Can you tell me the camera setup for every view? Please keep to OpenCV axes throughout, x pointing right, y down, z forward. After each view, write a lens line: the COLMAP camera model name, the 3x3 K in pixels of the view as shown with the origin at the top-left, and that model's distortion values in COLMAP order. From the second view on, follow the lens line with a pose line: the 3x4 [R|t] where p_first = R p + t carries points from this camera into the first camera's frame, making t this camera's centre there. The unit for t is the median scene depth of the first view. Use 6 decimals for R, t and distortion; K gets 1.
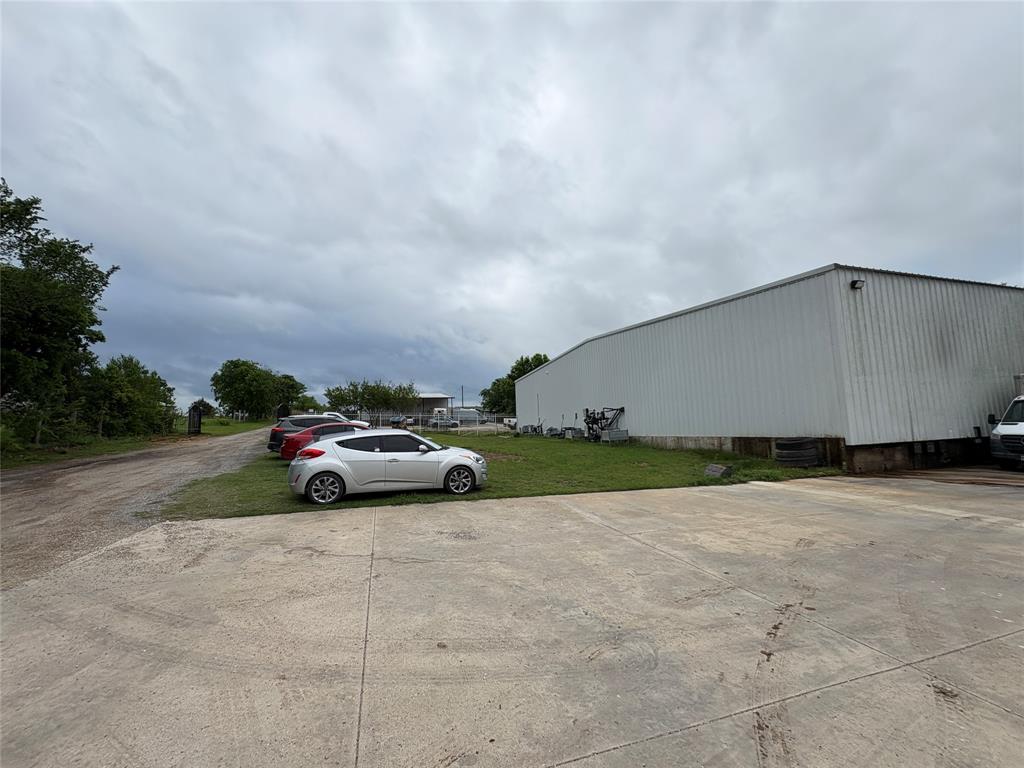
lens RADIAL K [[418.2, 0, 511.9], [0, 418.2, 388.9], [0, 0, 1]] dist [-0.001971, -0.000417]
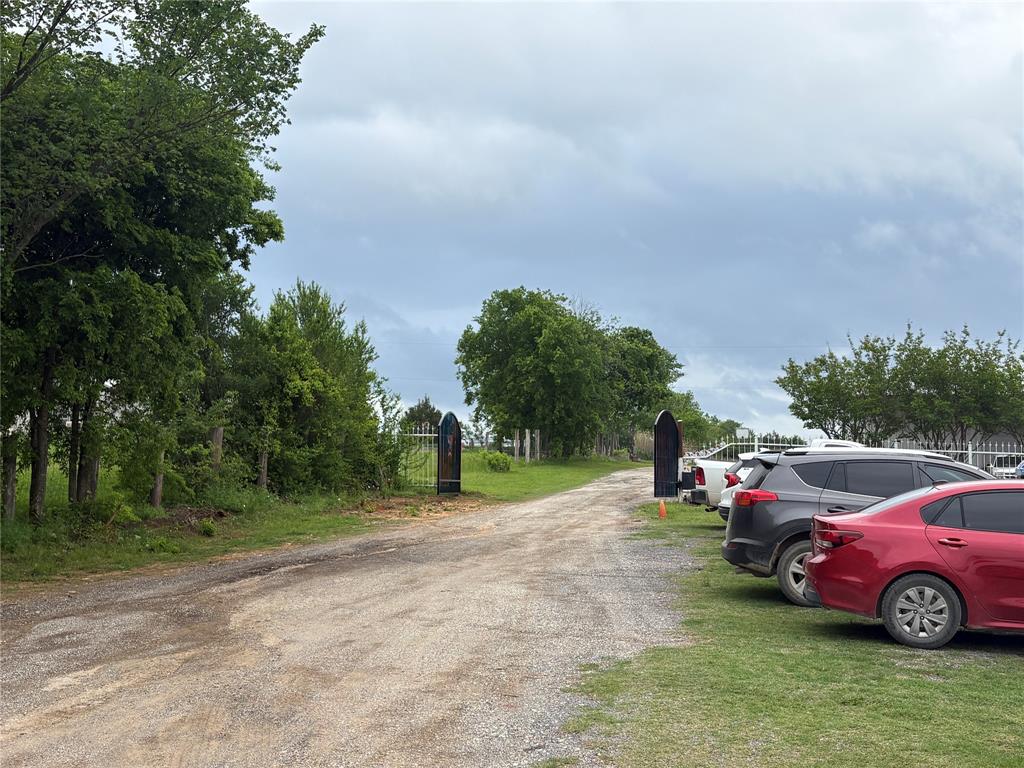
lens RADIAL K [[1308.9, 0, 512.0], [0, 1308.9, 381.9], [0, 0, 1]] dist [0.008245, 0.000000]
pose [[0.847612, -0.009297, -0.530535, -0.136614], [0.014553, 0.999878, 0.005730, 0.007080], [0.530417, -0.012578, 0.847644, 0.086336]]
